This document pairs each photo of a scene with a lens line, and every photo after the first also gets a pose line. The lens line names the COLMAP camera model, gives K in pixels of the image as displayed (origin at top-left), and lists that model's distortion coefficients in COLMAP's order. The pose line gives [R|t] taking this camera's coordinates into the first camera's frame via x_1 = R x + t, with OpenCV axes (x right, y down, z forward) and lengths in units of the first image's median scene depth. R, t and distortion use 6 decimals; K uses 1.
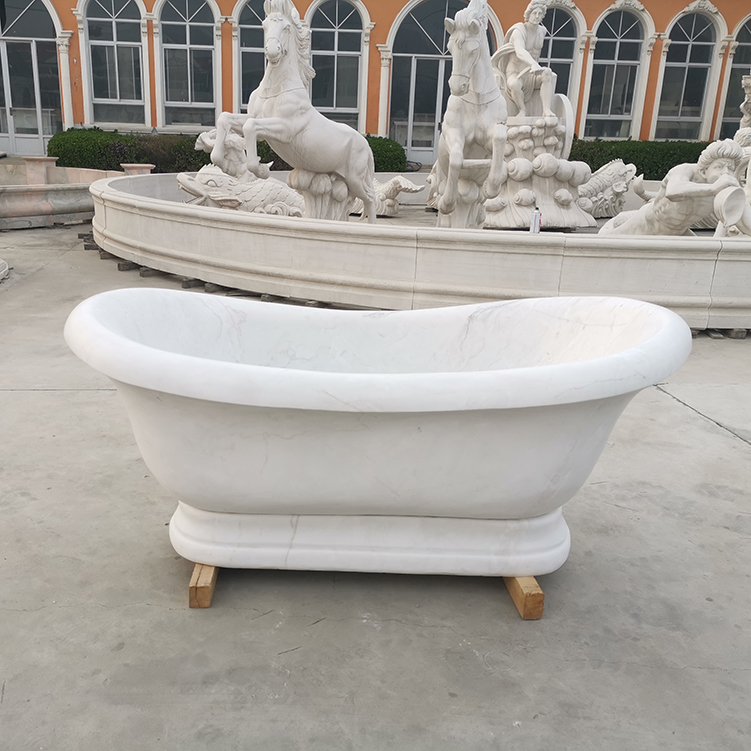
lens RADIAL K [[709.5, 0, 299.1], [0, 709.5, 358.9], [0, 0, 1]] dist [0.069165, -0.061075]
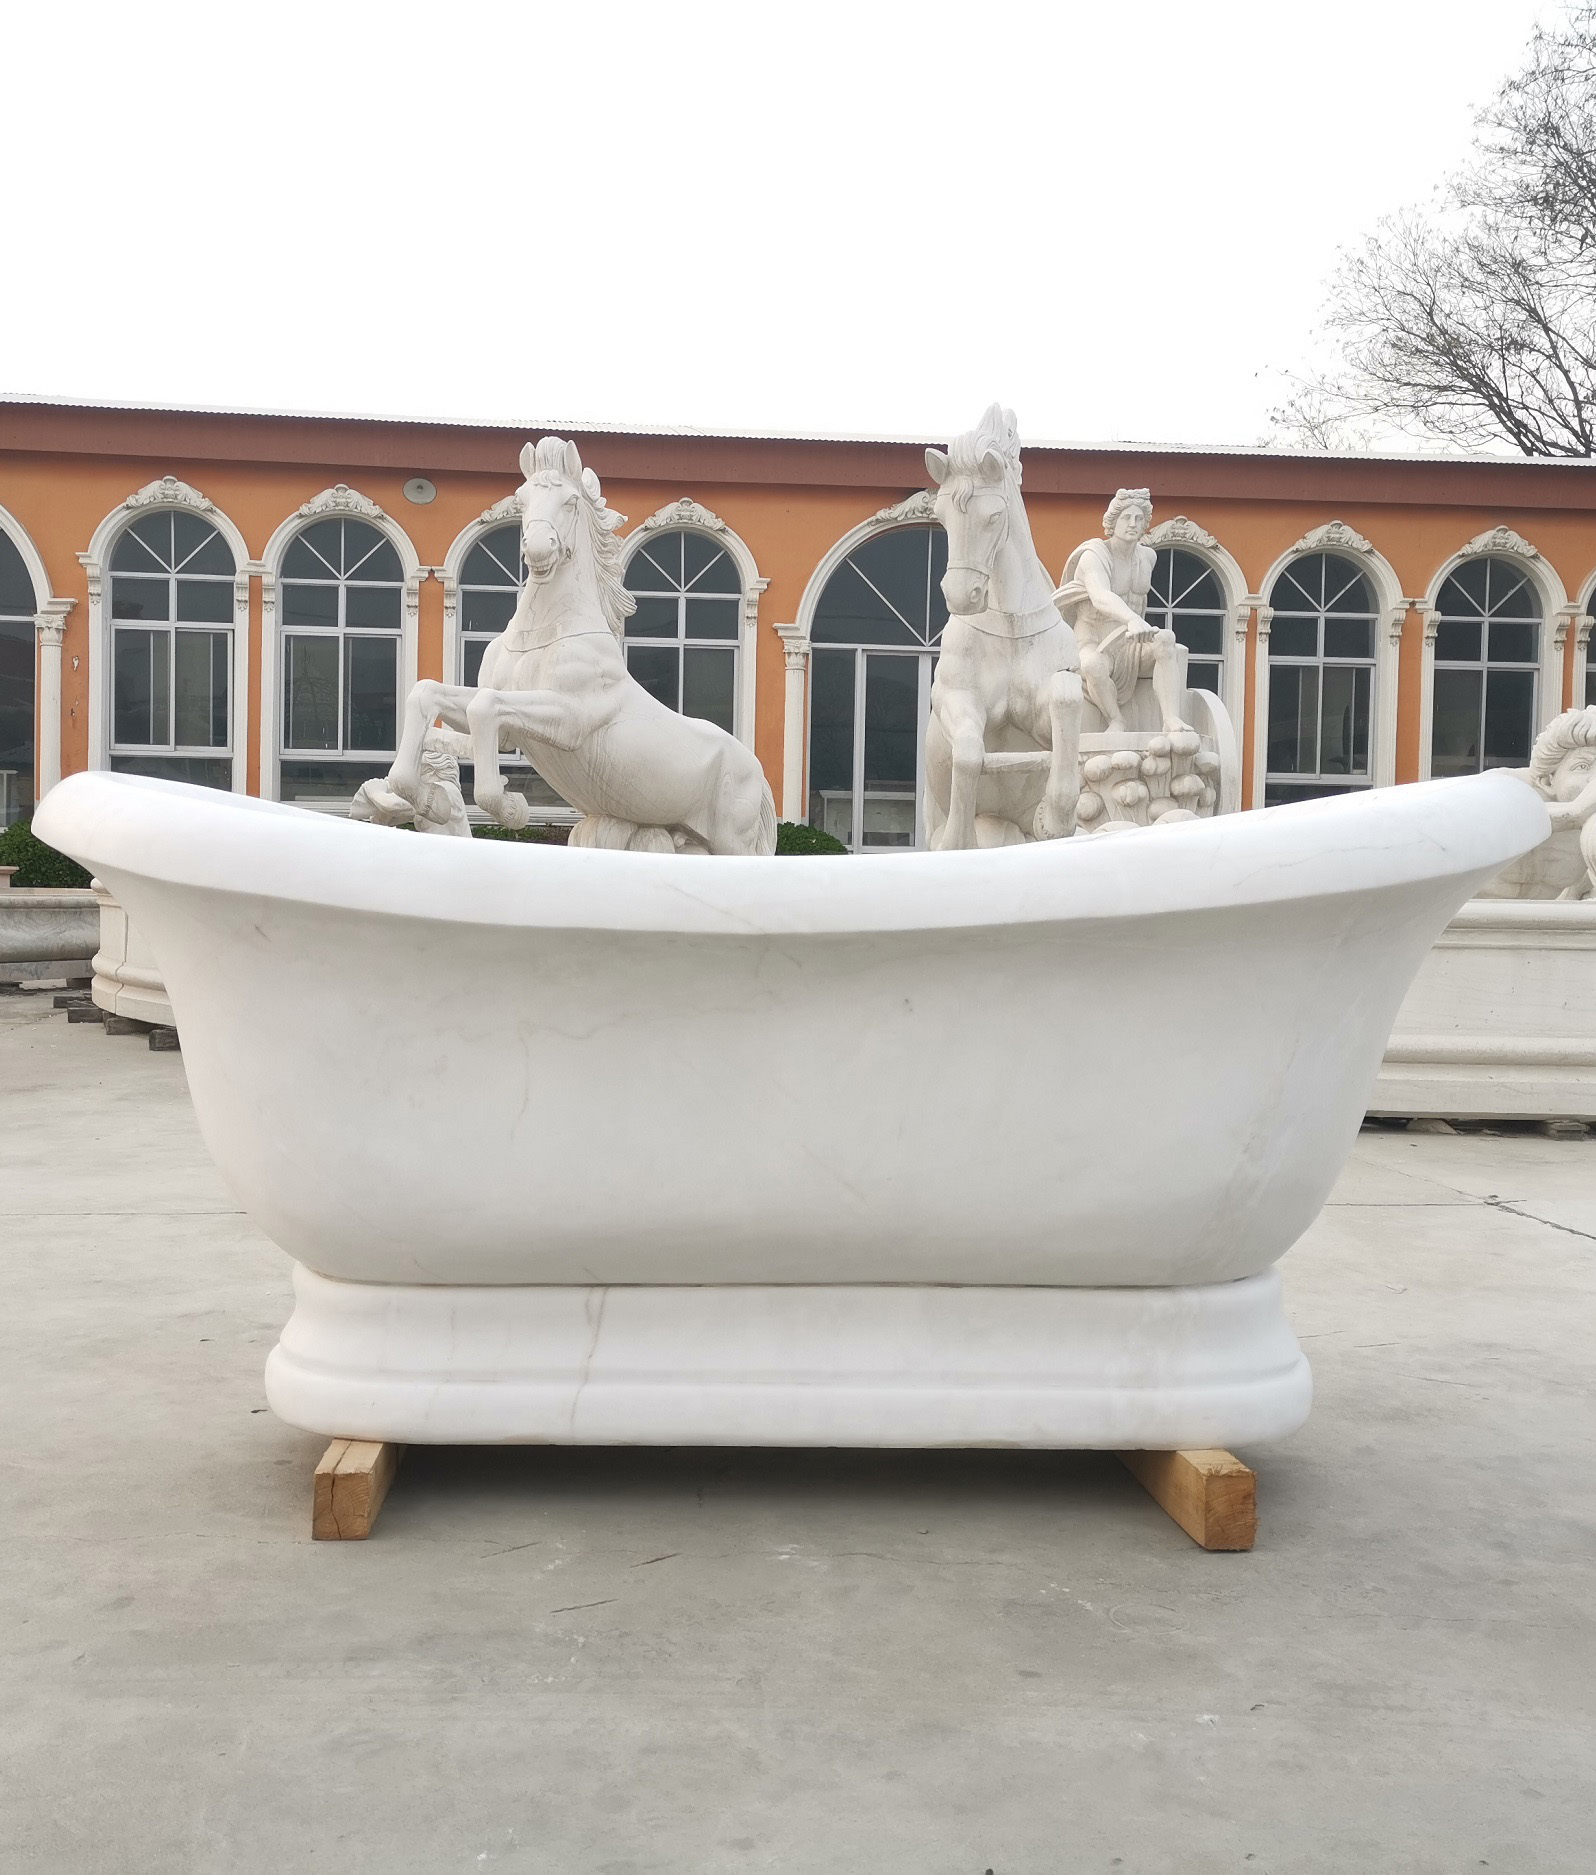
lens RADIAL K [[1773.3, 0, 633.9], [0, 1773.3, 938.0], [0, 0, 1]] dist [0.056030, -0.031042]
pose [[0.999767, 0.001247, 0.021539, -0.005416], [0.004211, 0.967851, -0.251490, 0.221436], [-0.021160, 0.251522, 0.967620, 0.015850]]
